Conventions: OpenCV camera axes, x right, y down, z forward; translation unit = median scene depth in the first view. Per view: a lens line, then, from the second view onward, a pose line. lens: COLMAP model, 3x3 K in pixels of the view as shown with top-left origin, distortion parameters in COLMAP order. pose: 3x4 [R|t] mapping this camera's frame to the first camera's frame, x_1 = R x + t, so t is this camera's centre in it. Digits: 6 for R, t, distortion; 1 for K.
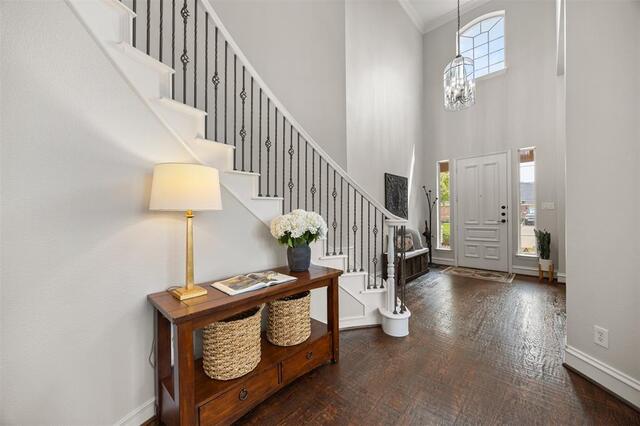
lens RADIAL K [[241.9, 0, 320.0], [0, 241.9, 213.1], [0, 0, 1]] dist [-0.009570, 0.000669]
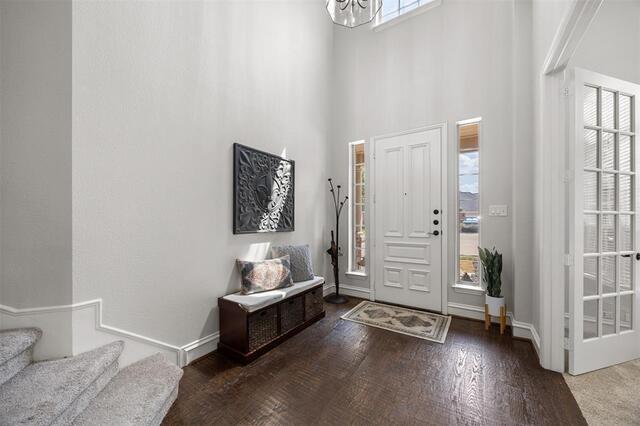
lens RADIAL K [[258.8, 0, 314.6], [0, 258.8, 216.6], [0, 0, 1]] dist [0.008177, -0.001218]
pose [[0.982131, 0.013632, 0.187702, 0.305477], [-0.012557, 0.999897, -0.006915, -0.002422], [-0.187777, 0.004435, 0.982202, 0.368943]]
